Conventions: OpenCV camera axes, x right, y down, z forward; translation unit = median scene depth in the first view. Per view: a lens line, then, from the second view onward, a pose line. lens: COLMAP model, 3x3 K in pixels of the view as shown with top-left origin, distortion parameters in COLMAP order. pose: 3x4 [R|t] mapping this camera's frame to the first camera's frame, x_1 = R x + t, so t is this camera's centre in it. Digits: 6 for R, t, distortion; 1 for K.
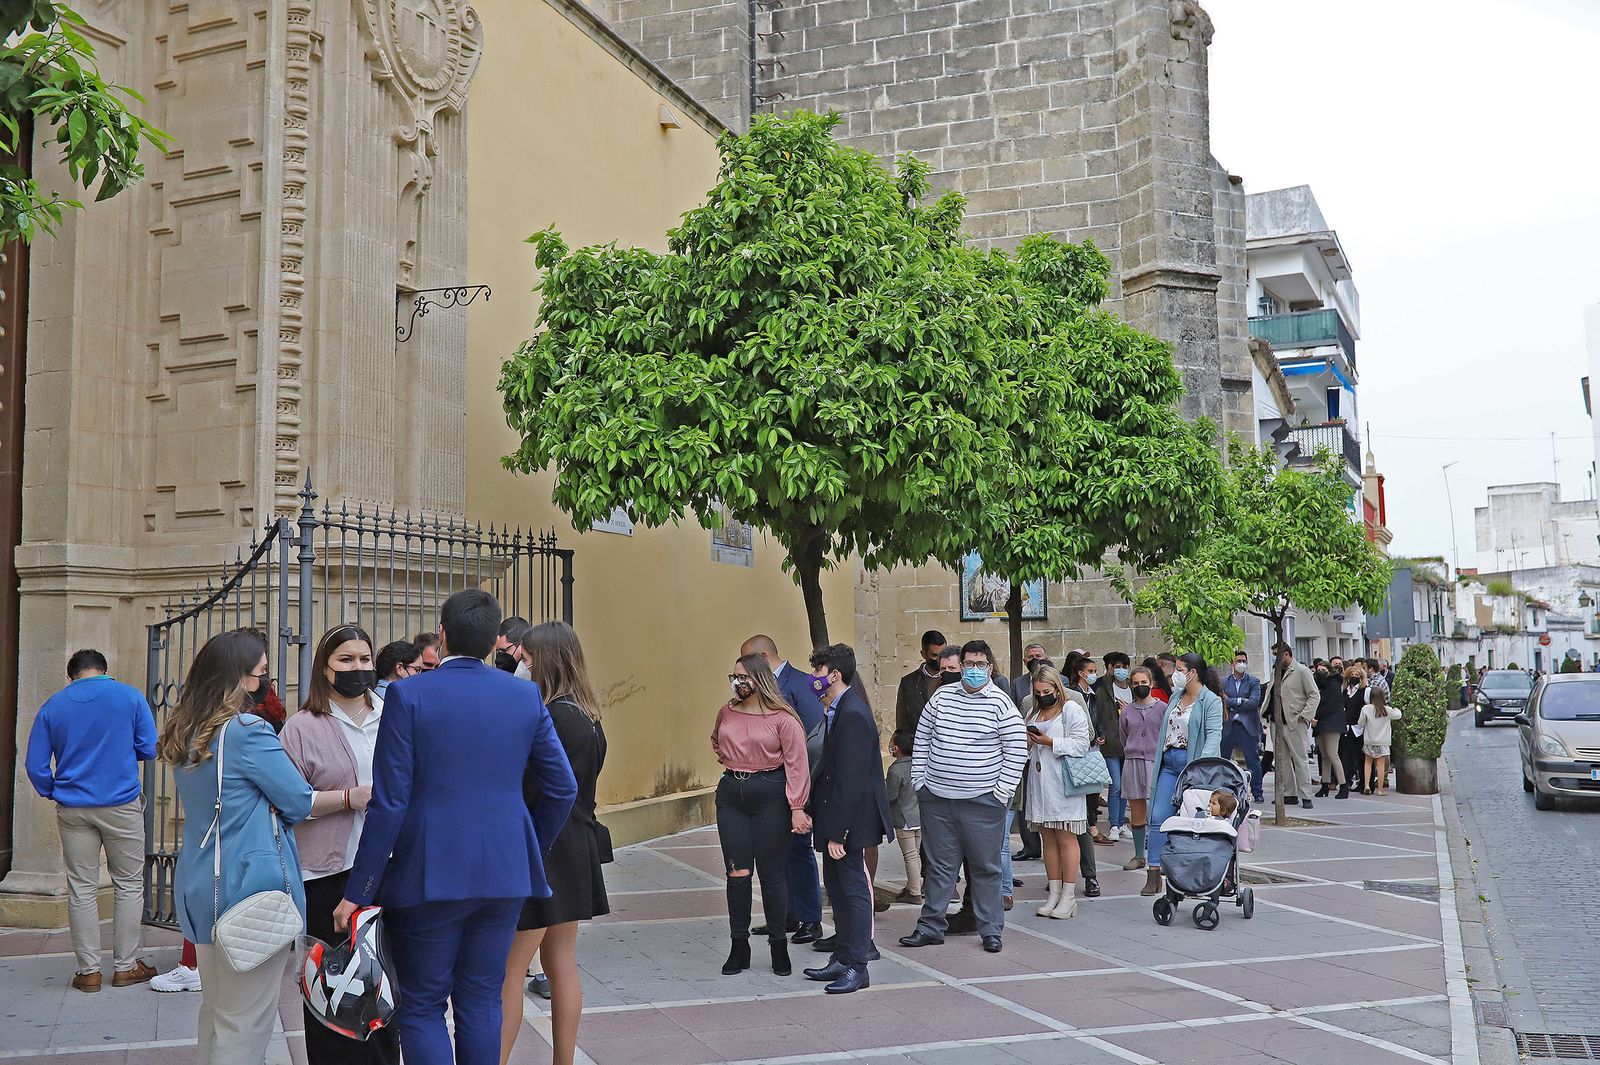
lens RADIAL K [[1494.8, 0, 800.0], [0, 1494.8, 532.5], [0, 0, 1]] dist [-0.068476, 0.103334]
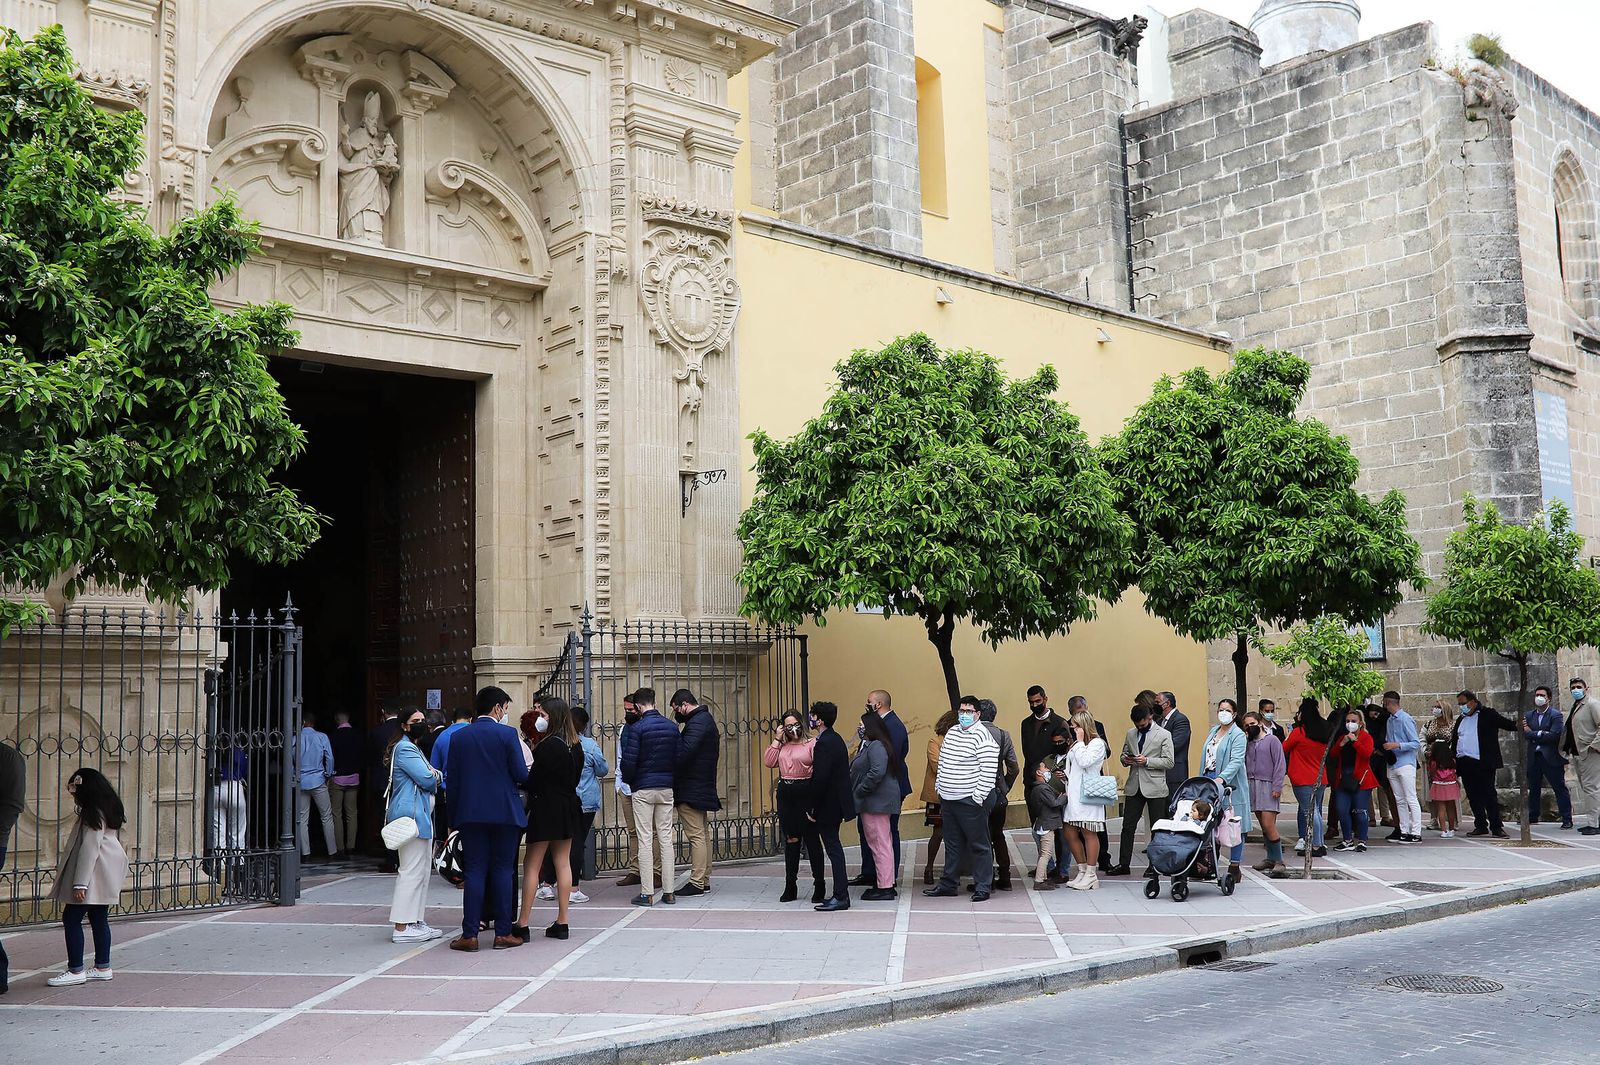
lens RADIAL K [[1494.8, 0, 800.0], [0, 1494.8, 532.5], [0, 0, 1]] dist [-0.068476, 0.103334]
pose [[0.894345, -0.062400, -0.443004, 0.278269], [0.051904, 0.998010, -0.035793, -0.020292], [0.444356, 0.009018, 0.895805, -0.185050]]
